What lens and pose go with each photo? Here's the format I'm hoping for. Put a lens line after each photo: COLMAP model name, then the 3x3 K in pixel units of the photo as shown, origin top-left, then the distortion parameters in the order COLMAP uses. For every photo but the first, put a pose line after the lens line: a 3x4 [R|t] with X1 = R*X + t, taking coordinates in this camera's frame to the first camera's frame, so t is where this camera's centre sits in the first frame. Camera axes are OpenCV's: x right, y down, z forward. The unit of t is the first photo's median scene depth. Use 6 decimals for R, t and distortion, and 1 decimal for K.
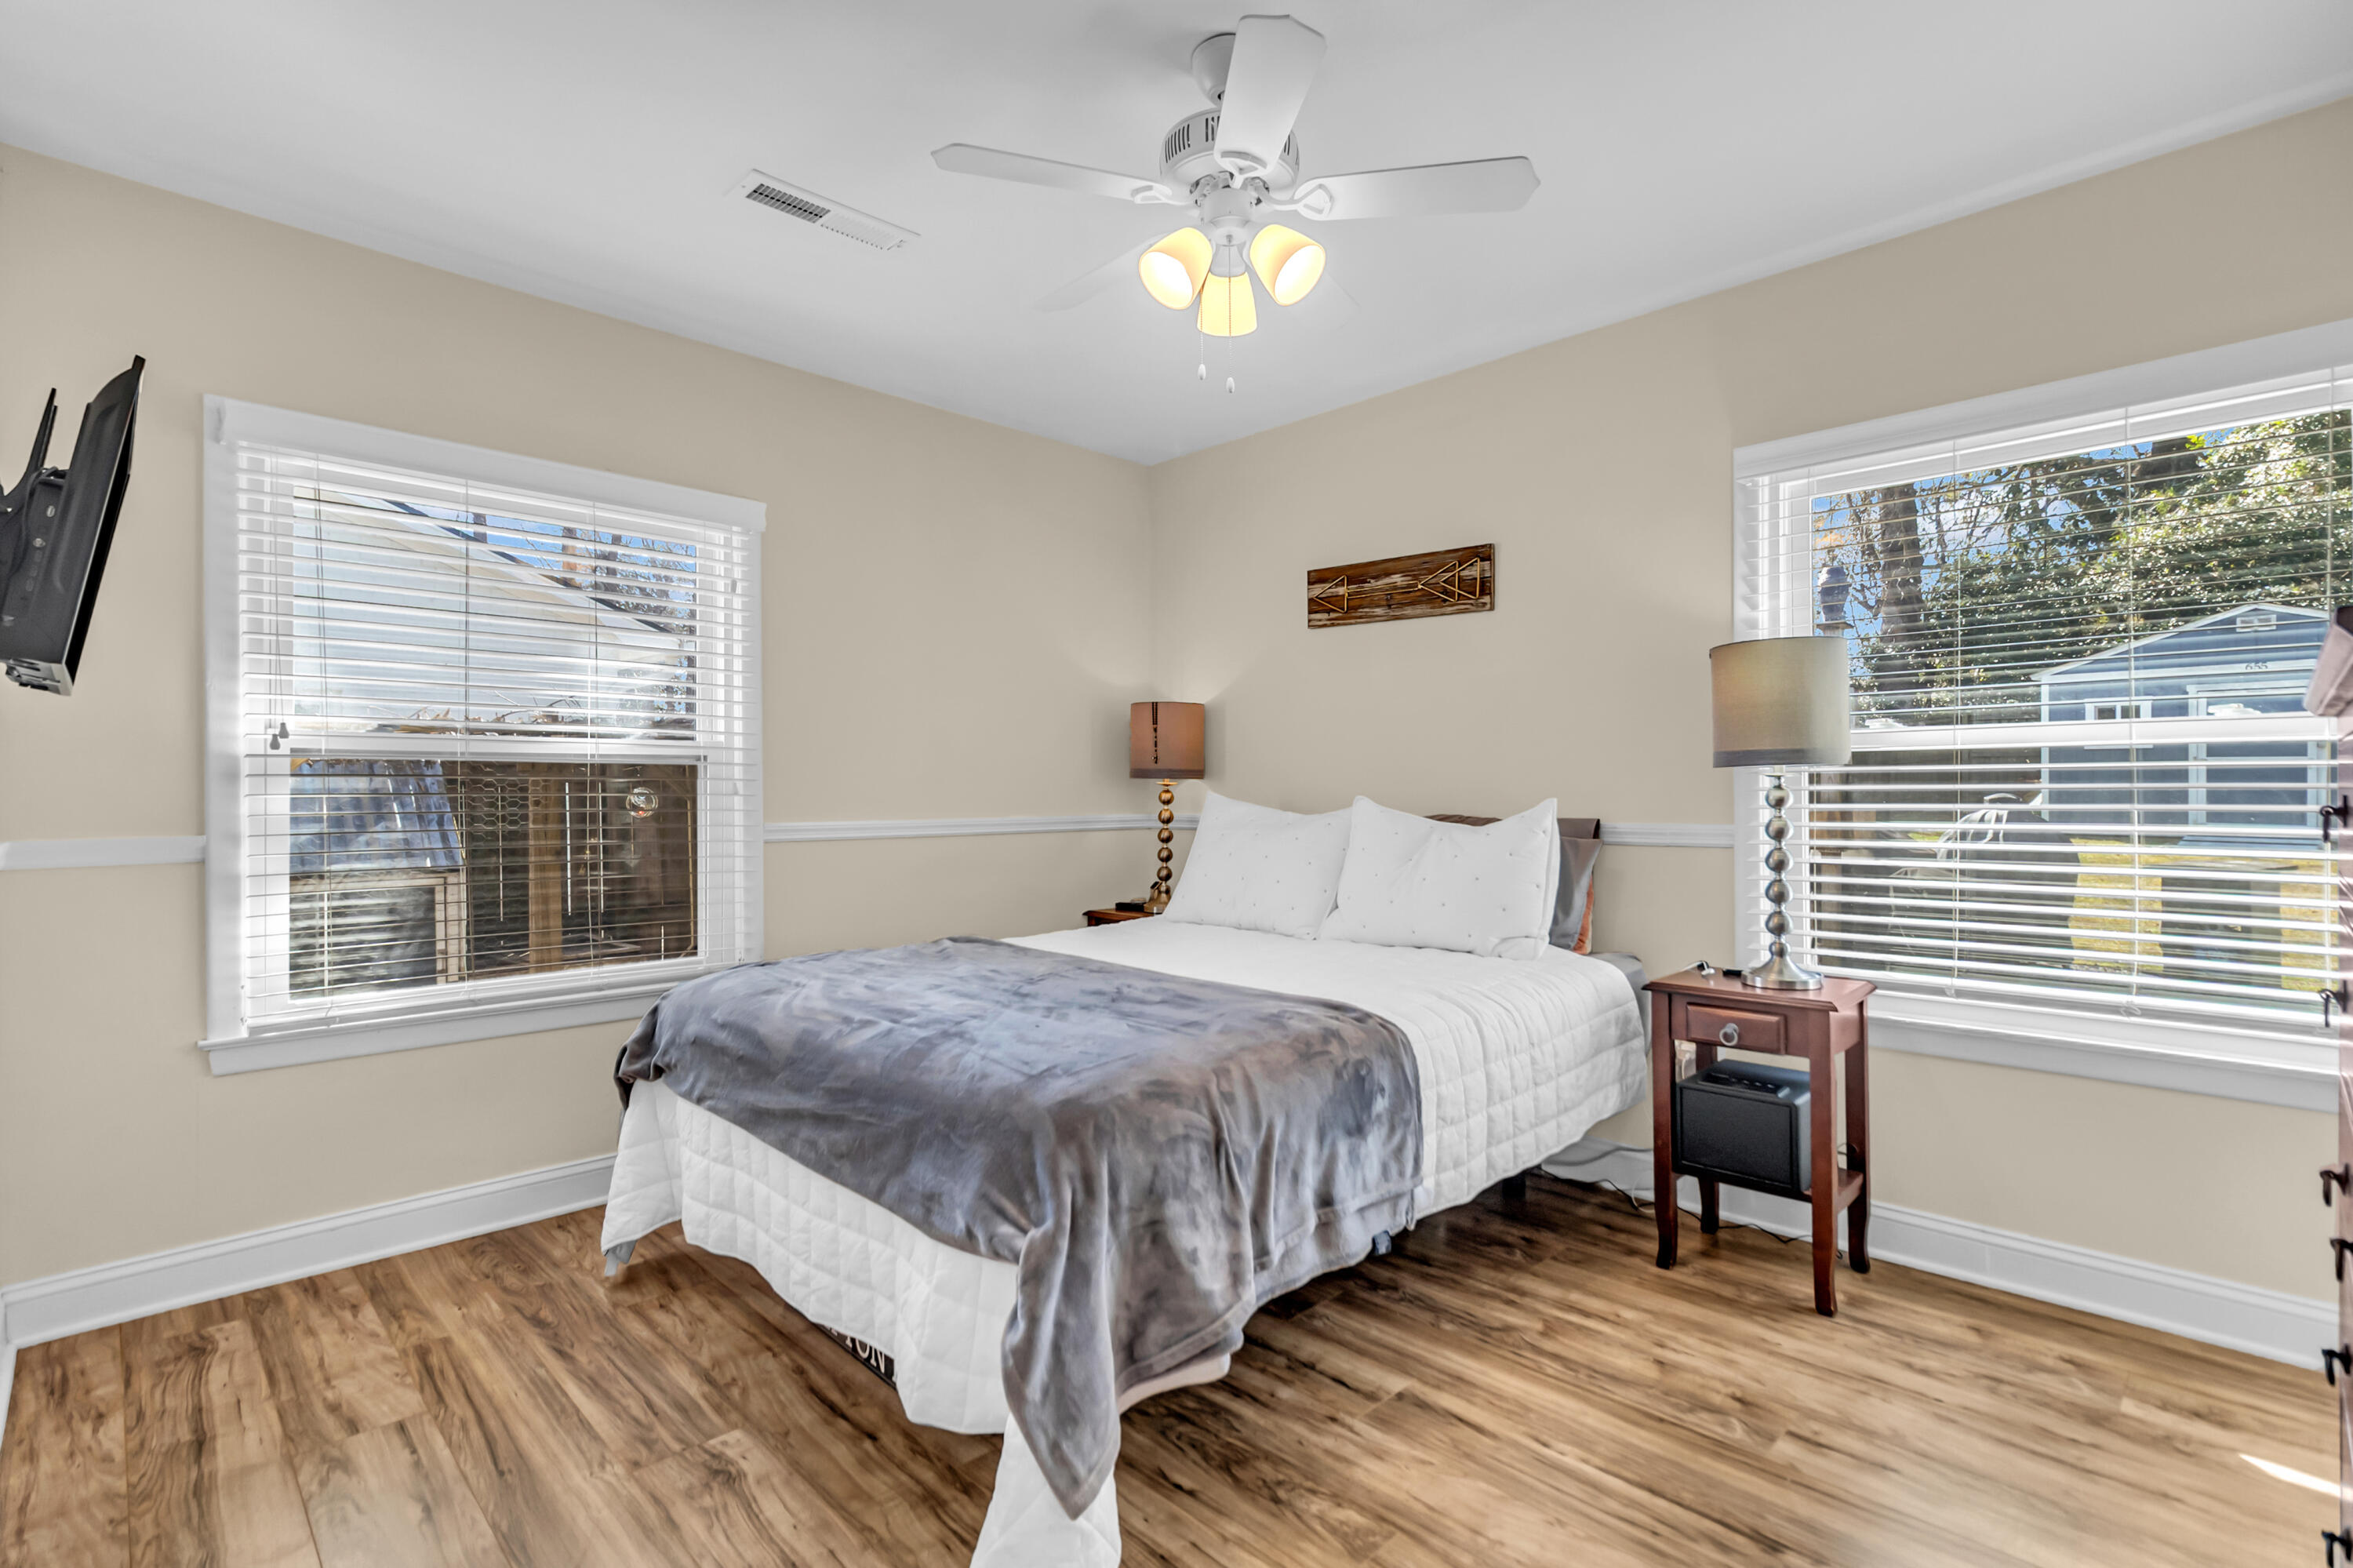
lens RADIAL K [[1082.5, 0, 1176.4], [0, 1082.5, 779.0], [0, 0, 1]] dist [-0.001906, 0.000373]
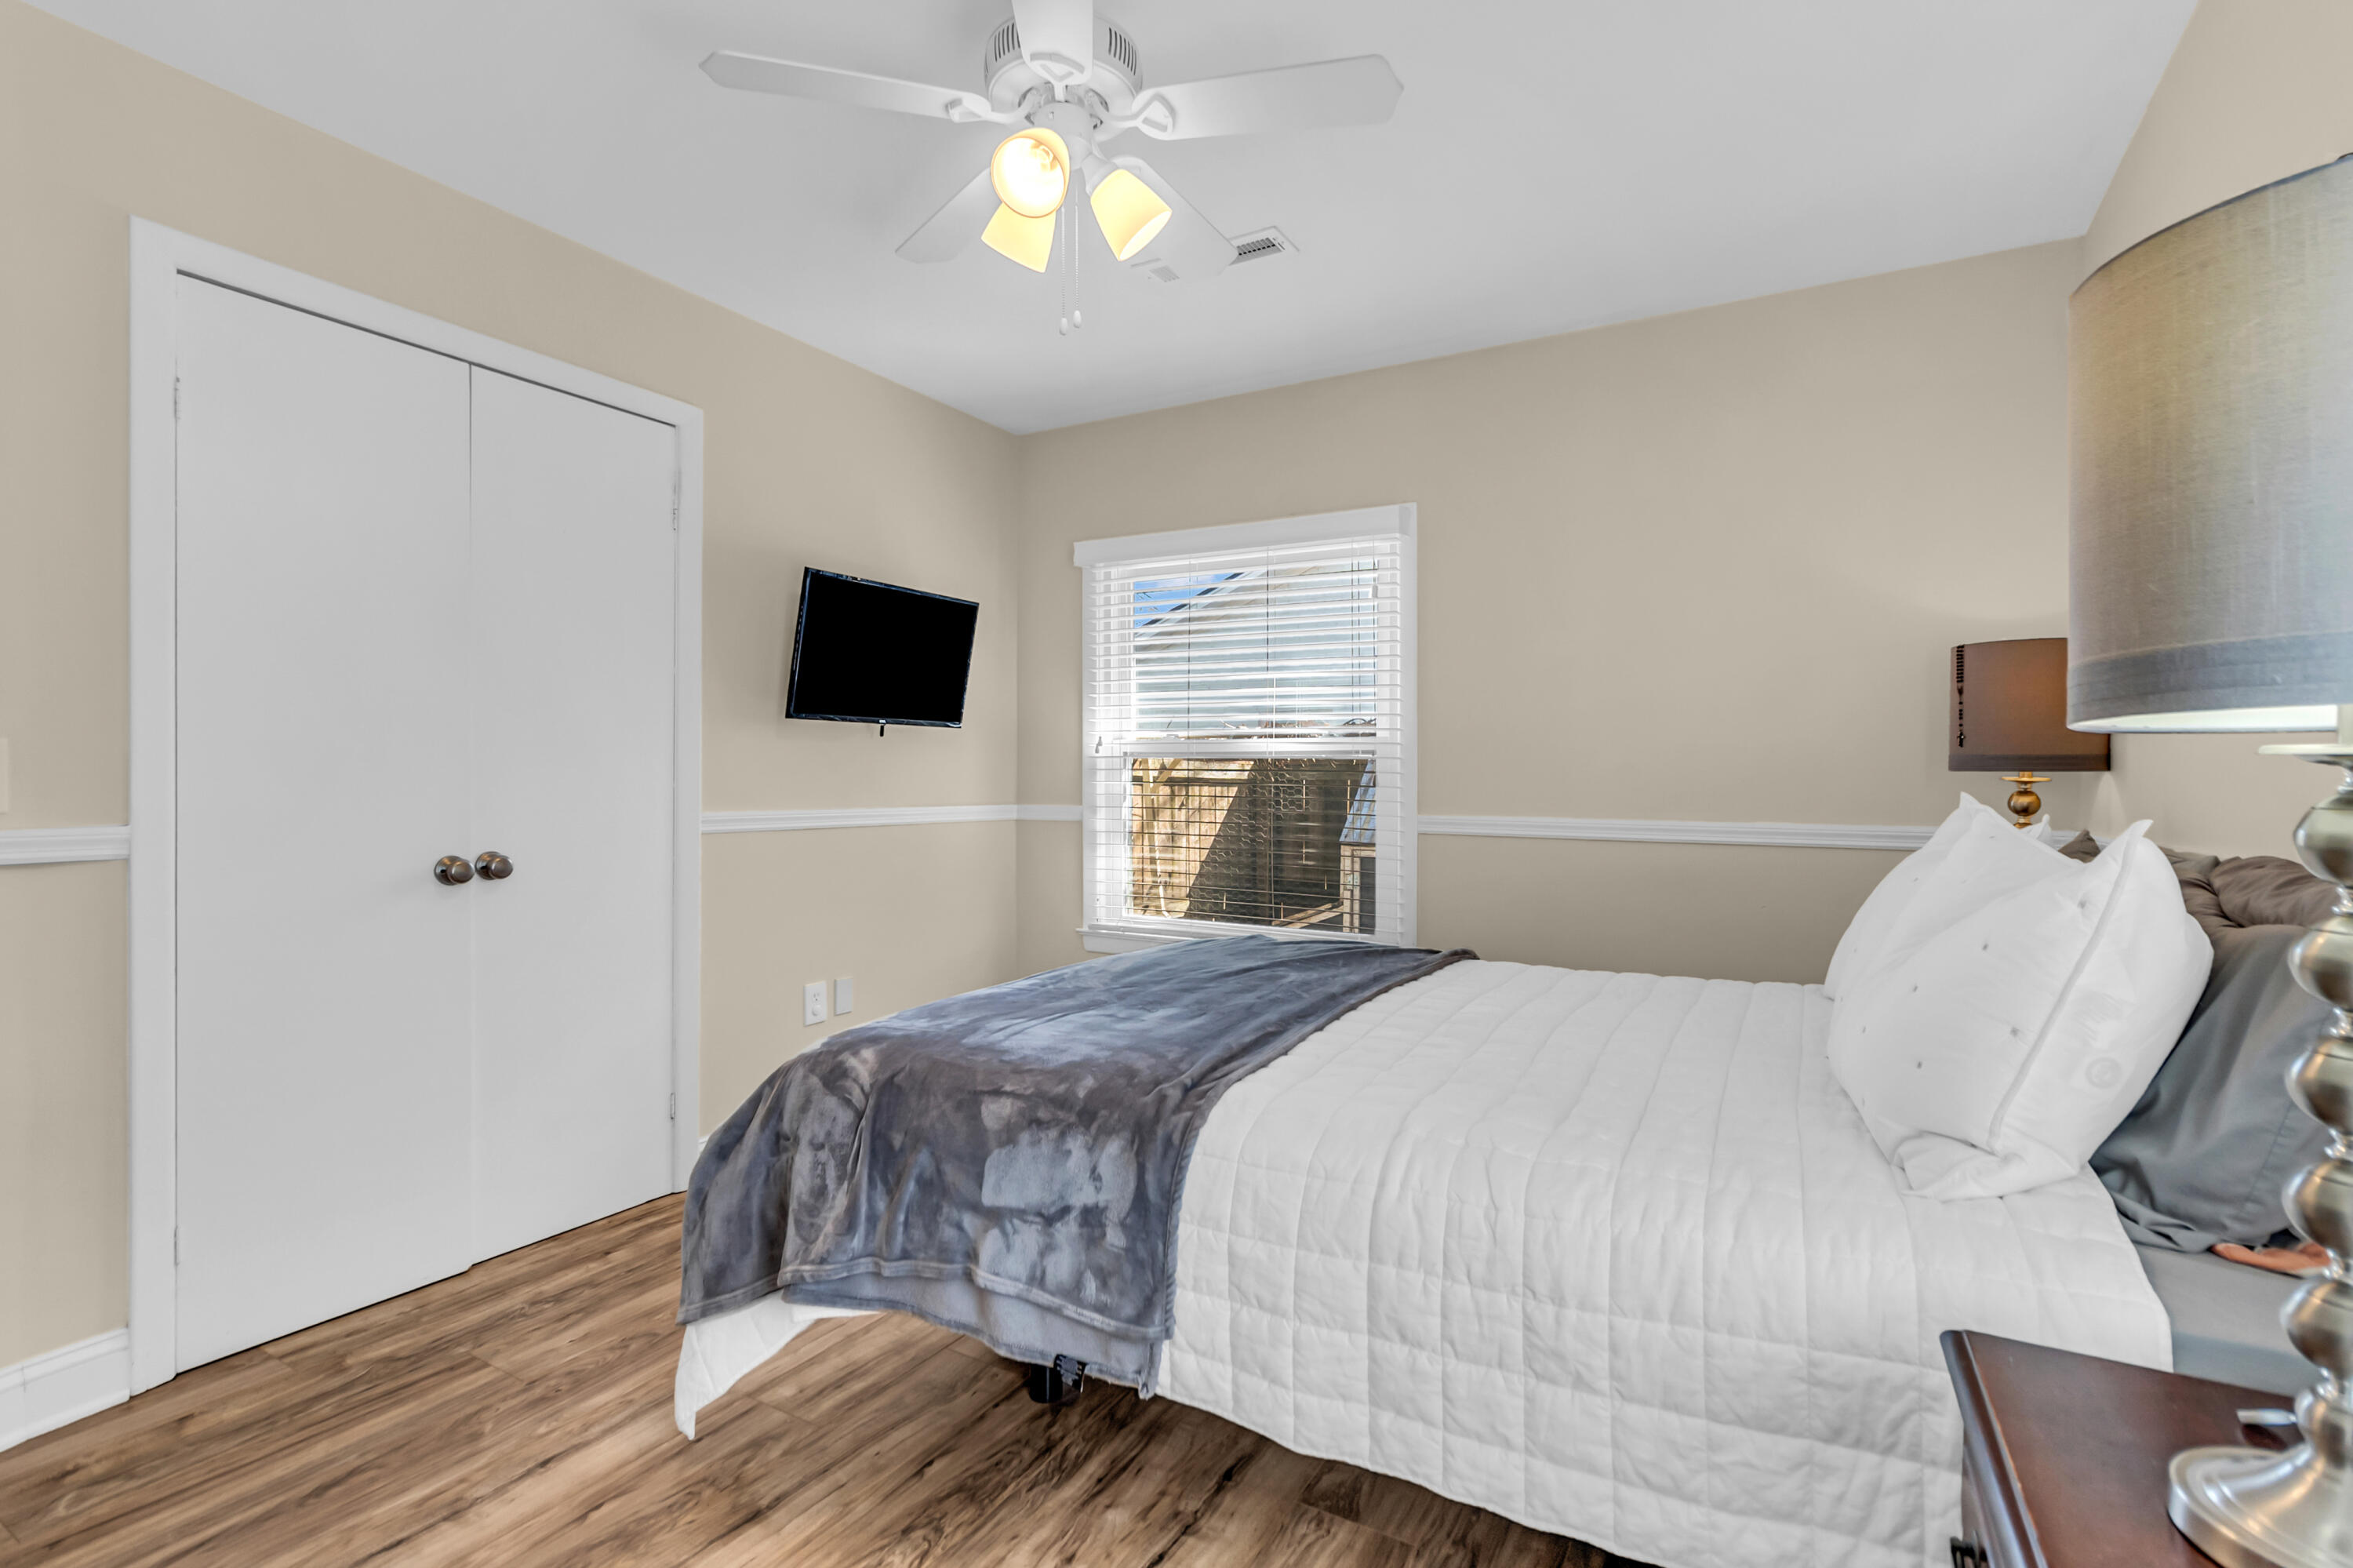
lens RADIAL K [[1082.5, 0, 1174.4], [0, 1082.5, 777.7], [0, 0, 1]] dist [-0.001906, 0.000373]
pose [[0.273647, 0.000074, -0.961830, 0.733600], [-0.005623, 0.999983, -0.001523, 0.010965], [0.961814, 0.005825, 0.273643, 0.668941]]
